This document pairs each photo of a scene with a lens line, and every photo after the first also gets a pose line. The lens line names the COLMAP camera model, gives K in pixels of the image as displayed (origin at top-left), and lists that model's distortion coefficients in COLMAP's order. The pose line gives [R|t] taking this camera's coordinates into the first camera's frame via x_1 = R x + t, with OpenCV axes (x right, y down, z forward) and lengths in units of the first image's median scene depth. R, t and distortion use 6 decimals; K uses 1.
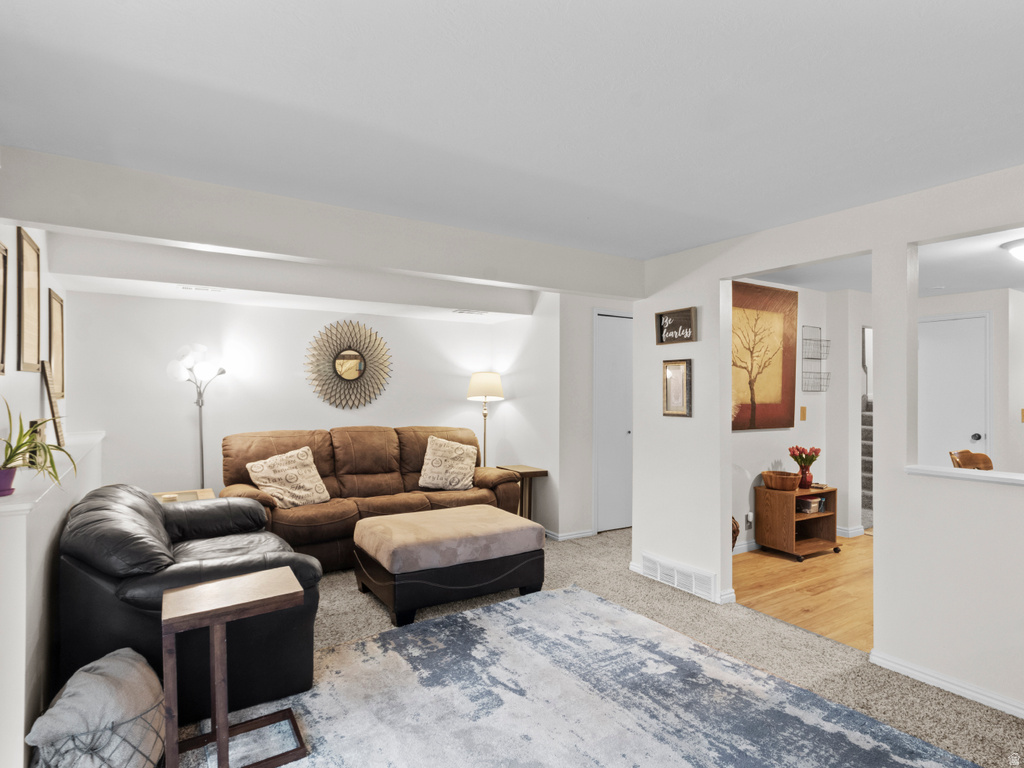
lens RADIAL K [[562.2, 0, 513.6], [0, 562.2, 392.6], [0, 0, 1]] dist [0.001240, 0.002232]
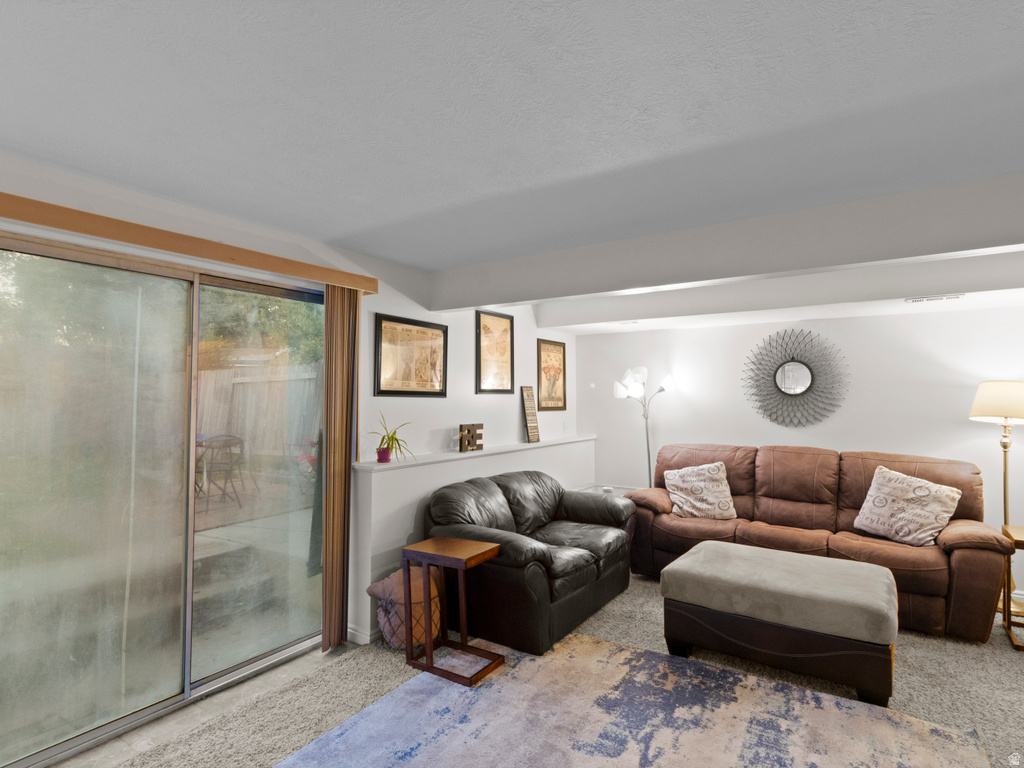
lens RADIAL K [[551.0, 0, 508.3], [0, 551.0, 391.5], [0, 0, 1]] dist [-0.000465, 0.000871]
pose [[0.394416, -0.011762, -0.918857, 0.396660], [-0.003677, 0.999890, -0.014377, -0.015080], [0.918925, 0.009049, 0.394329, 0.257063]]
